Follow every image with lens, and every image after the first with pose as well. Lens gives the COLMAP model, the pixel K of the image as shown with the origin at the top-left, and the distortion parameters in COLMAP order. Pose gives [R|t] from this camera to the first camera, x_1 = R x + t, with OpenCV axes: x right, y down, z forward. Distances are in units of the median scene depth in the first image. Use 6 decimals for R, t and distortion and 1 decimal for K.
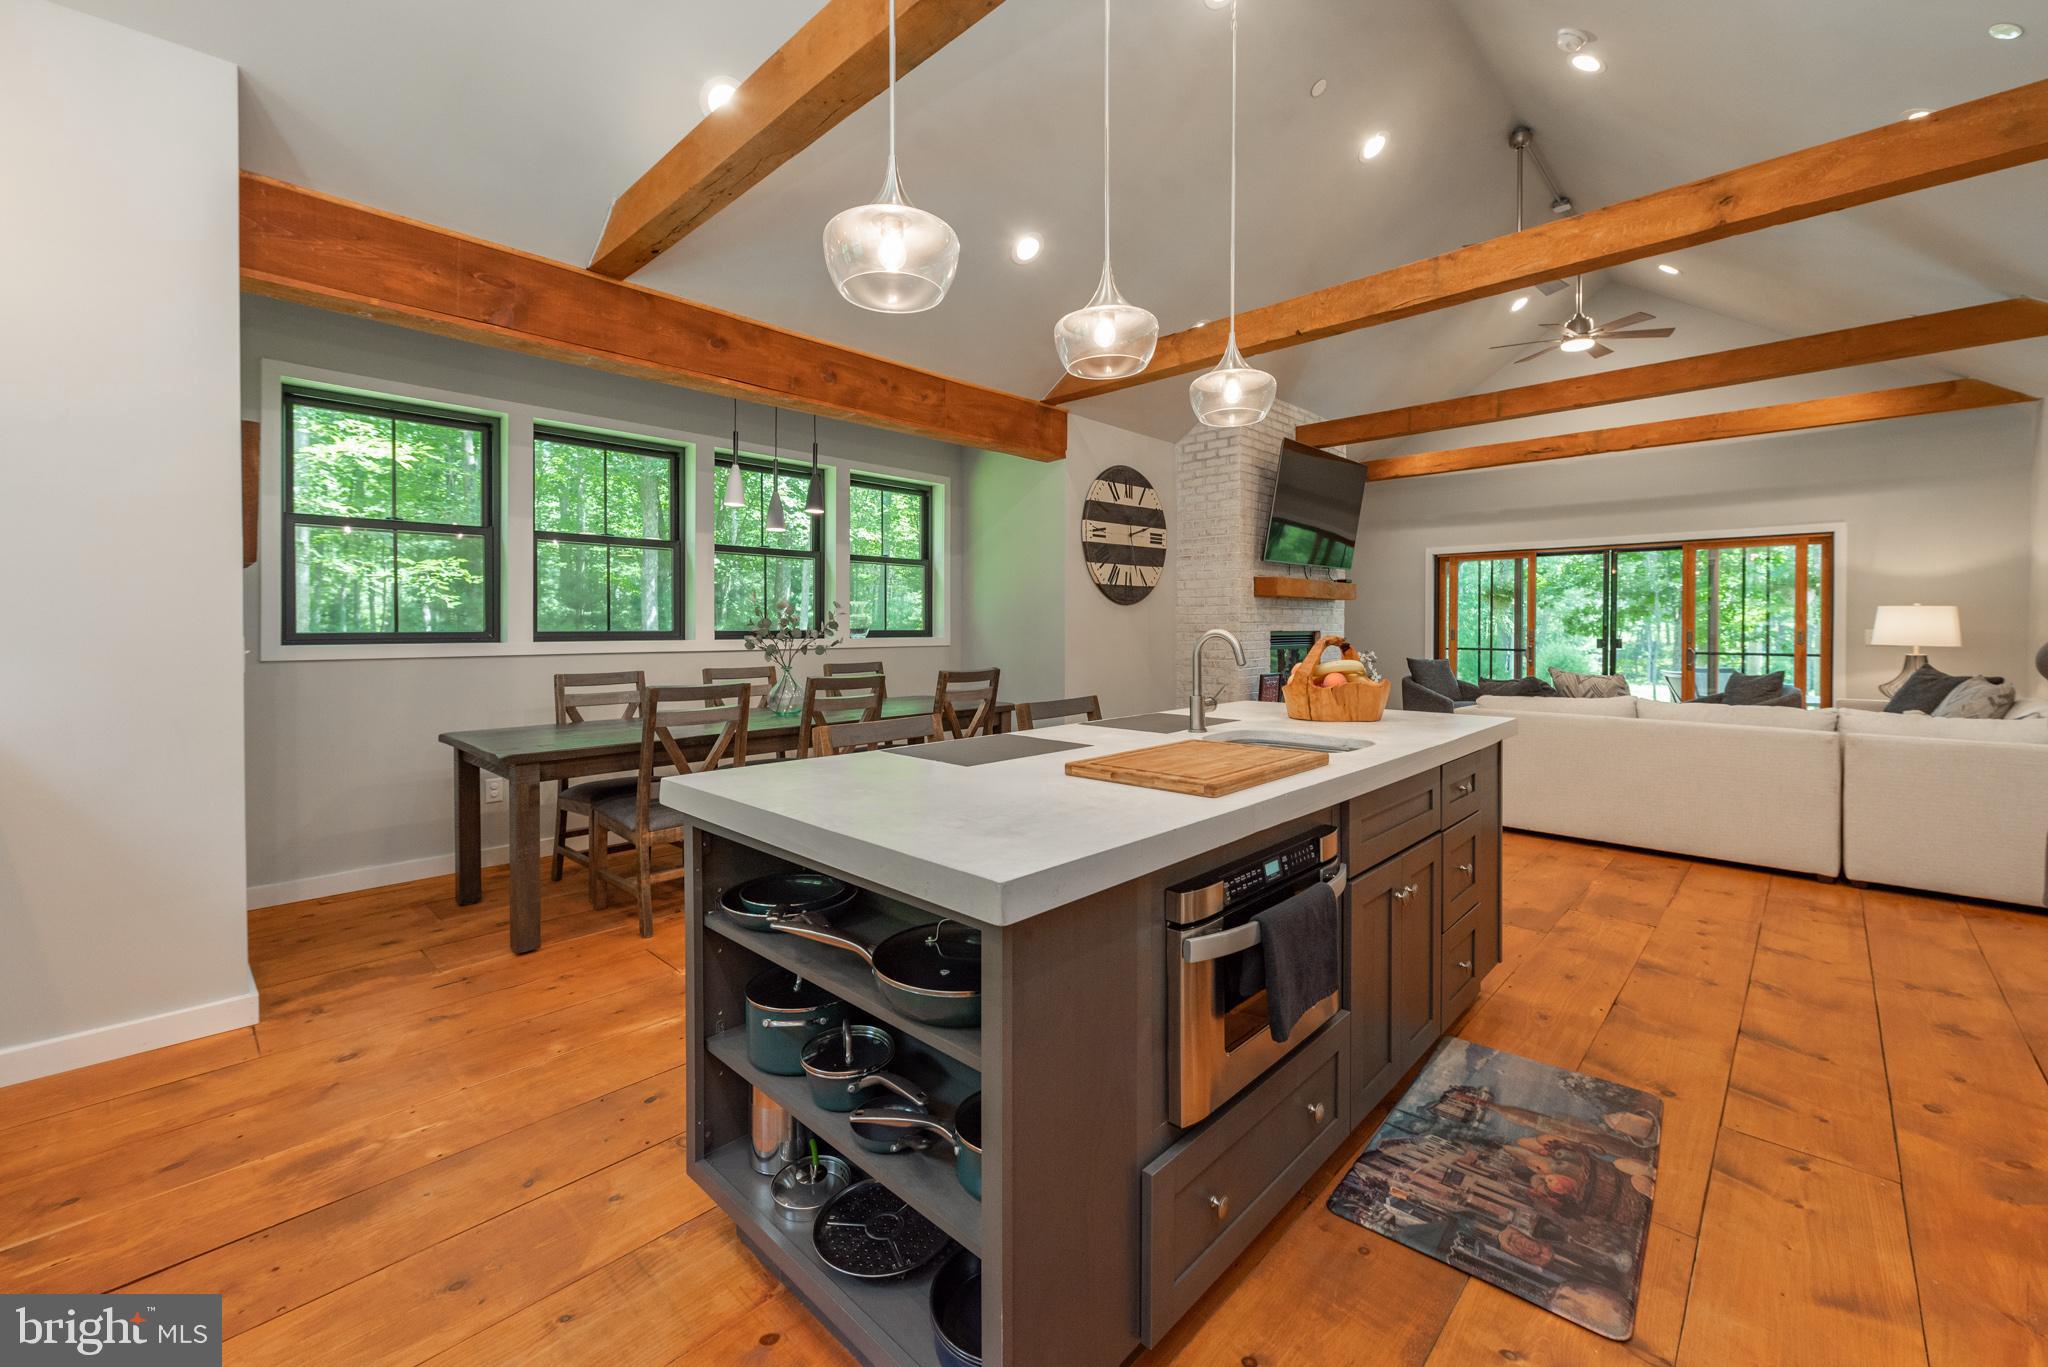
lens RADIAL K [[833.8, 0, 1021.5], [0, 833.8, 634.4], [0, 0, 1]] dist [0.002401, -0.000062]
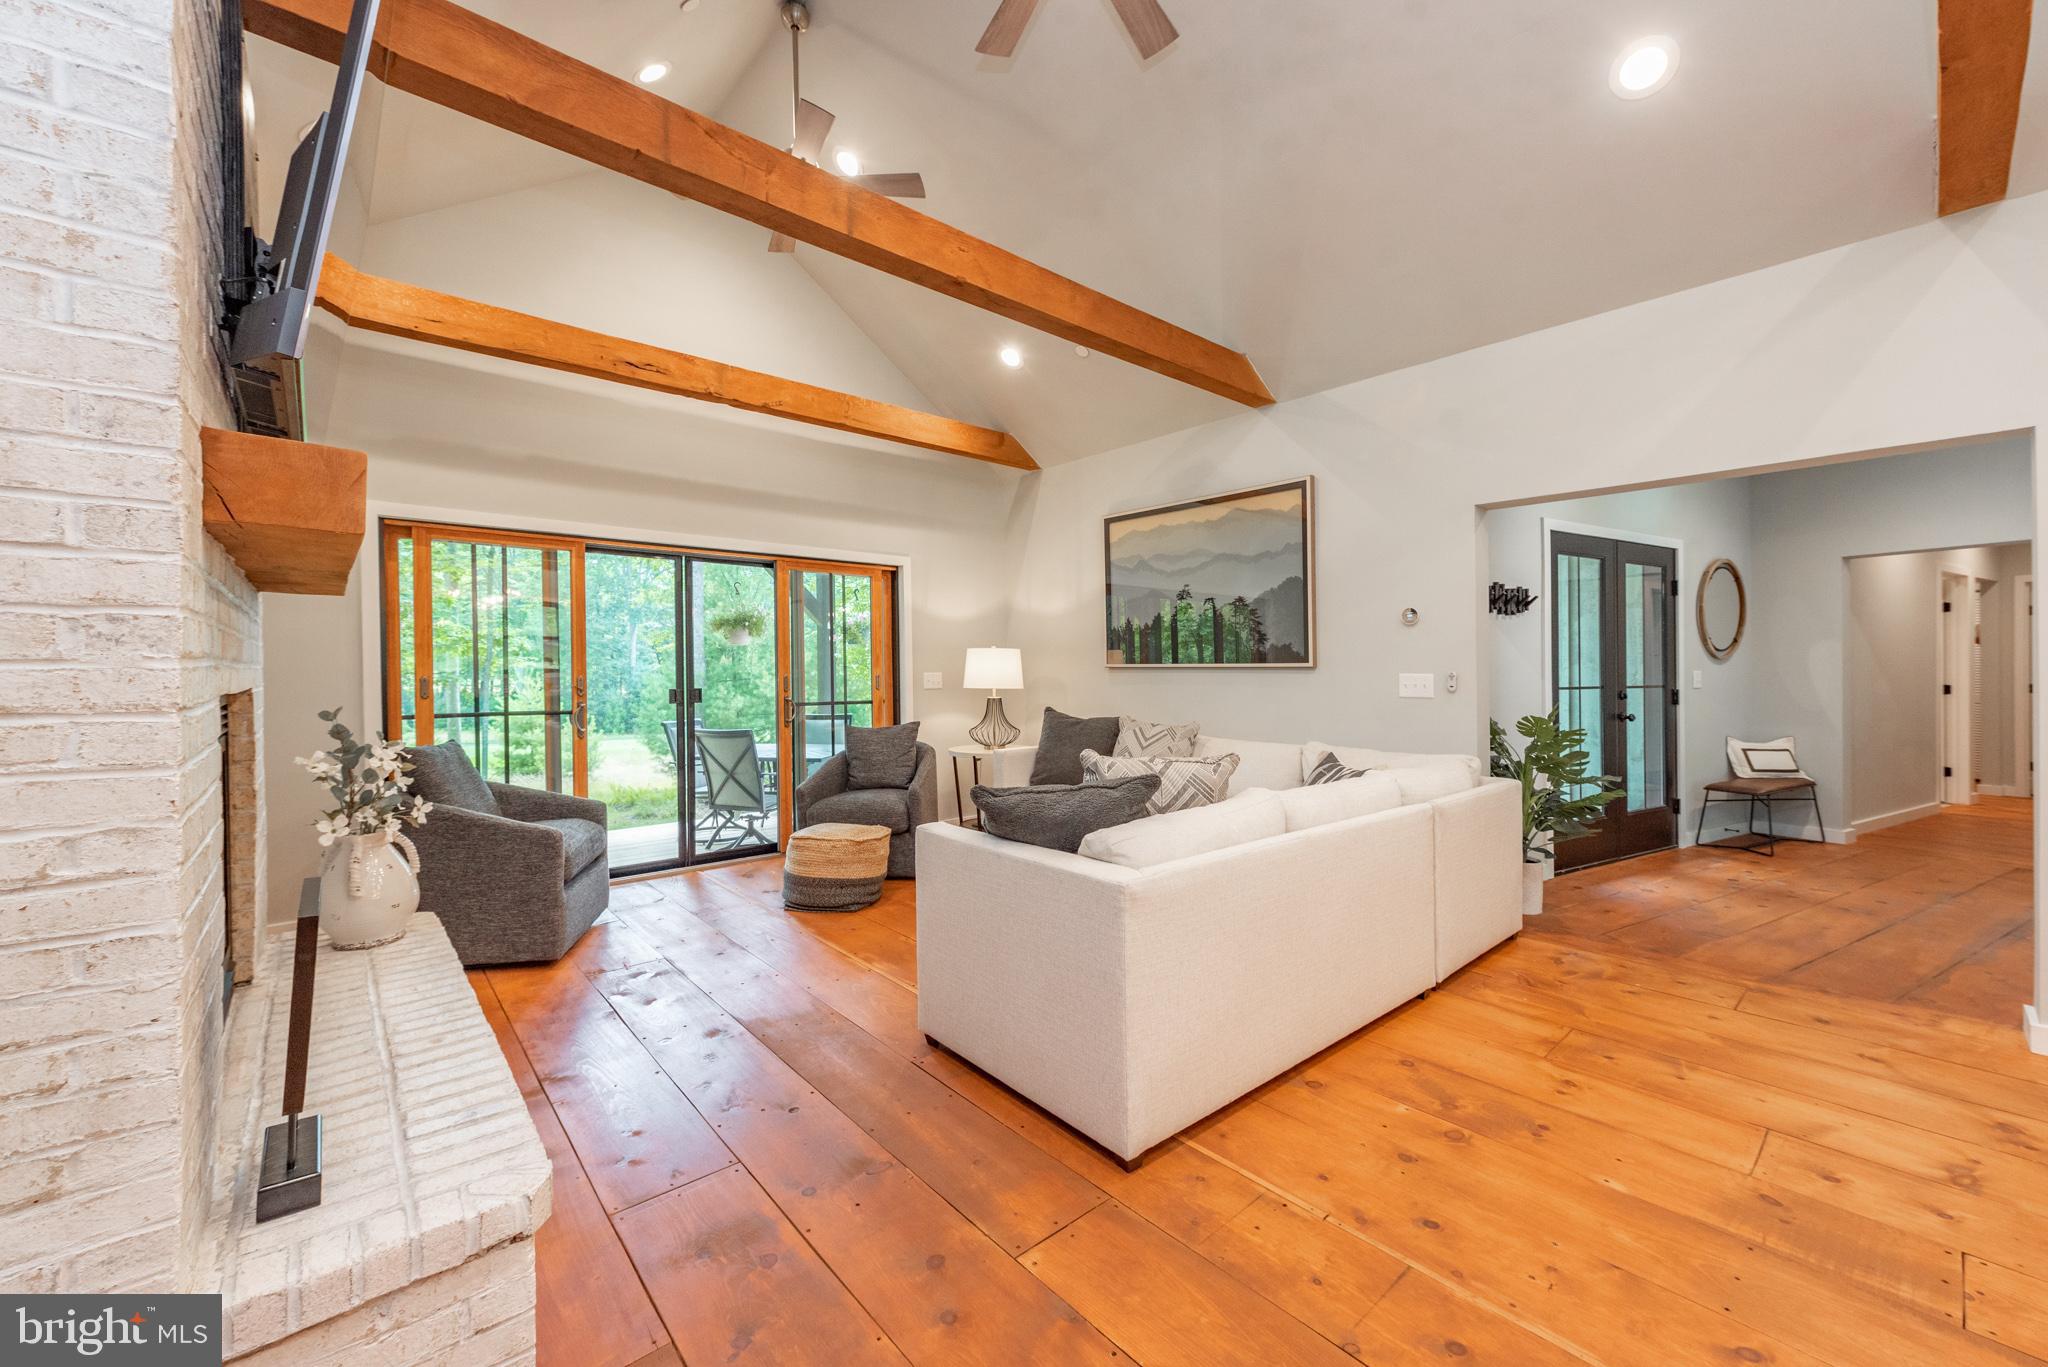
lens RADIAL K [[802.1, 0, 1034.1], [0, 802.1, 680.8], [0, 0, 1]] dist [0.009404, -0.000265]
pose [[0.086653, -0.016952, 0.996094, 0.115295], [0.010674, 0.999814, 0.016087, -0.010951], [-0.996181, 0.009239, 0.086818, 0.870333]]
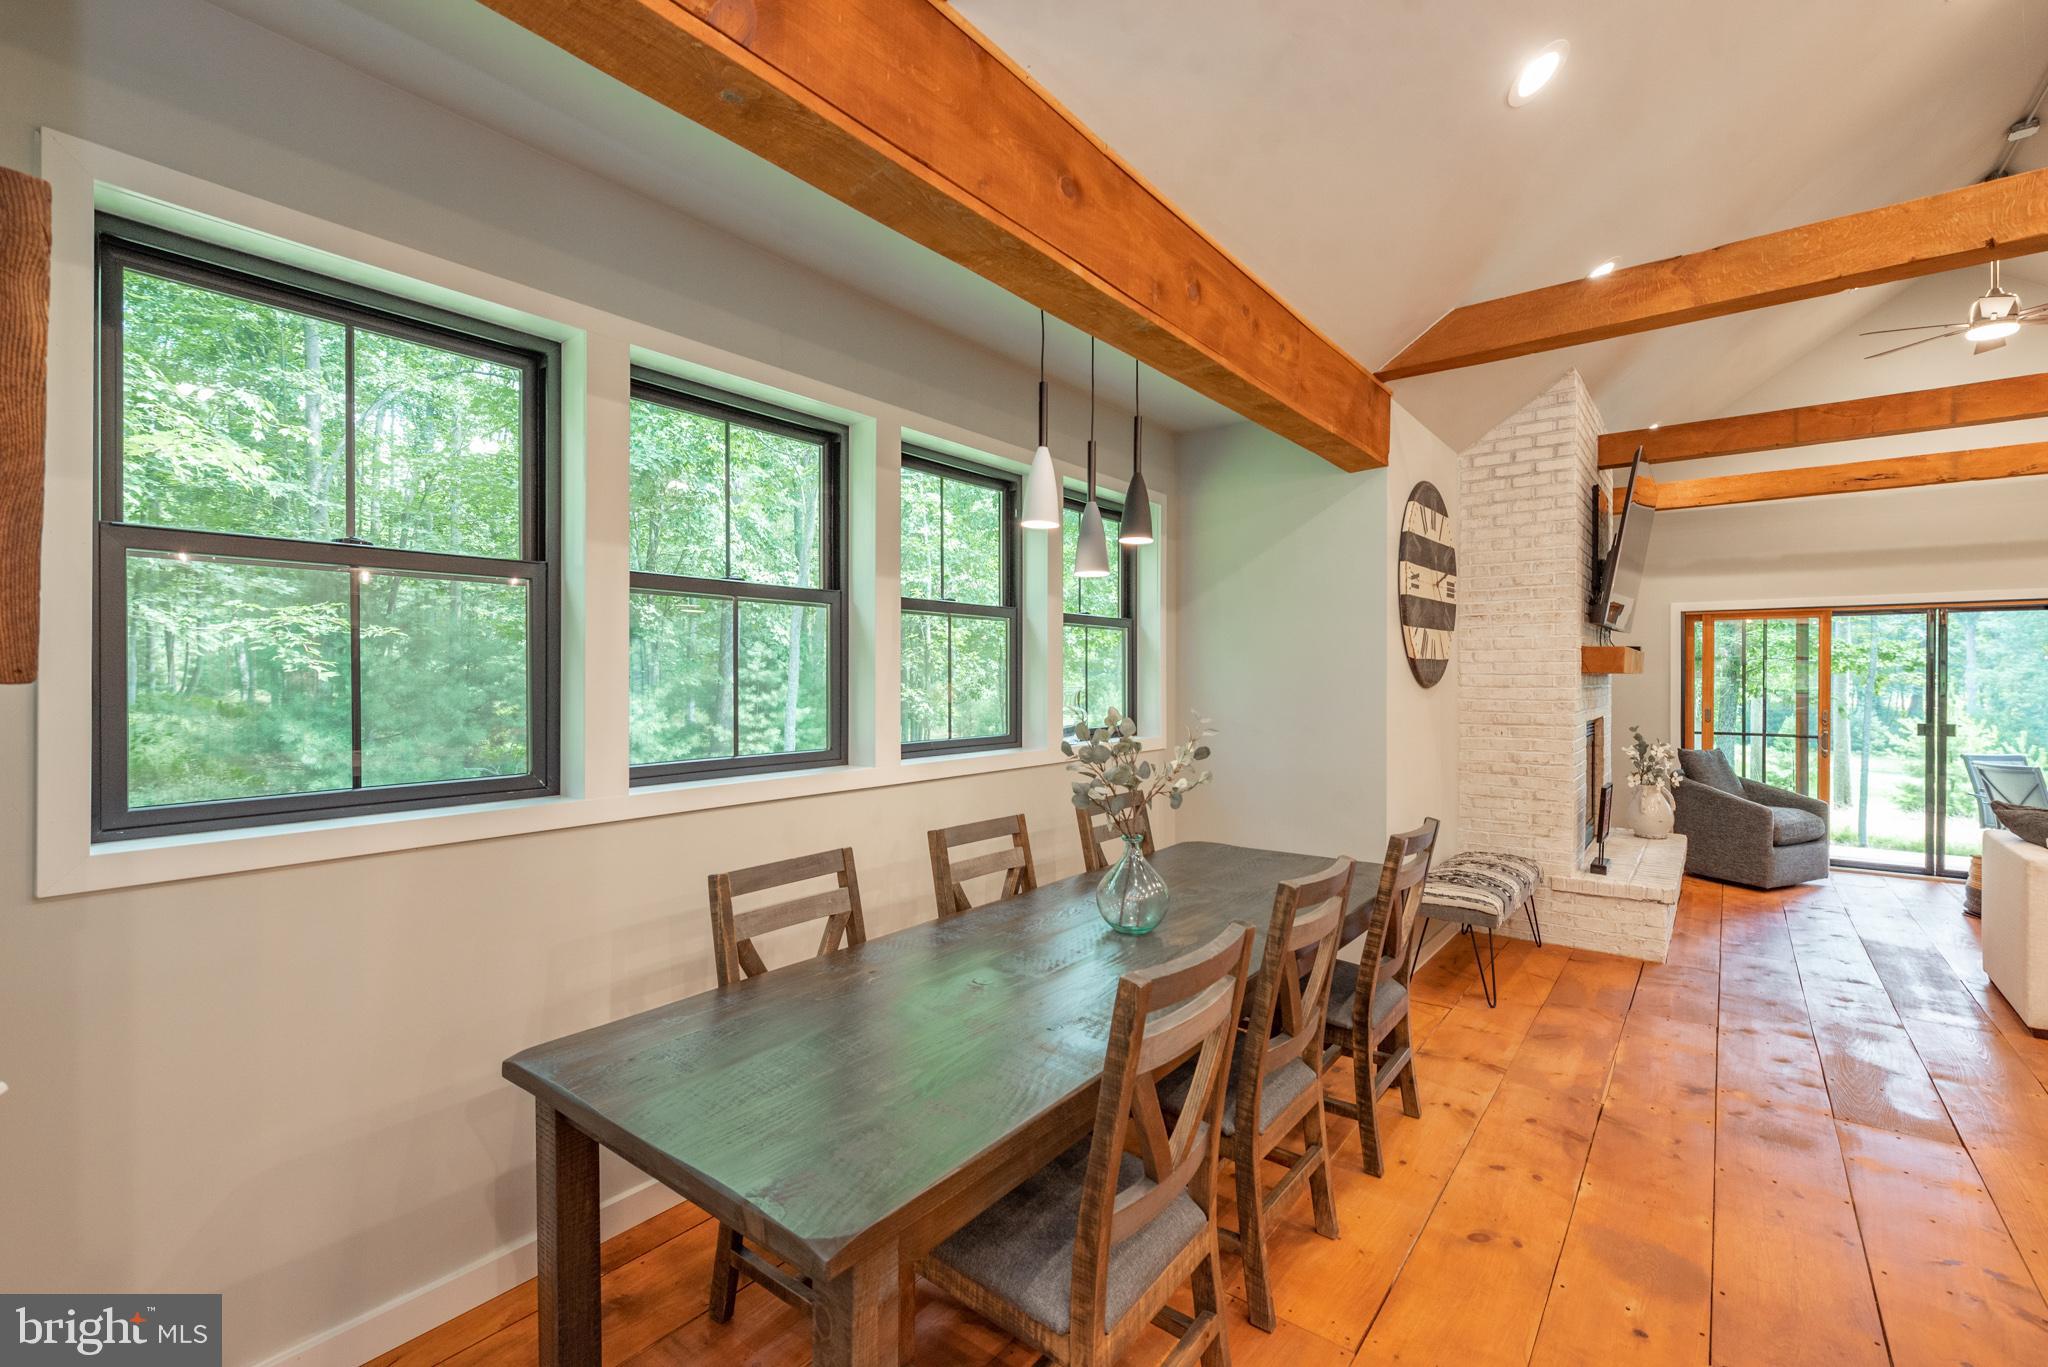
lens RADIAL K [[901.2, 0, 1006.0], [0, 901.2, 675.9], [0, 0, 1]] dist [0.003112, -0.000283]
pose [[0.995952, 0.001146, 0.089881, -0.296829], [-0.000340, 0.999960, -0.008983, -0.040817], [-0.089888, 0.008916, 0.995912, 0.321624]]
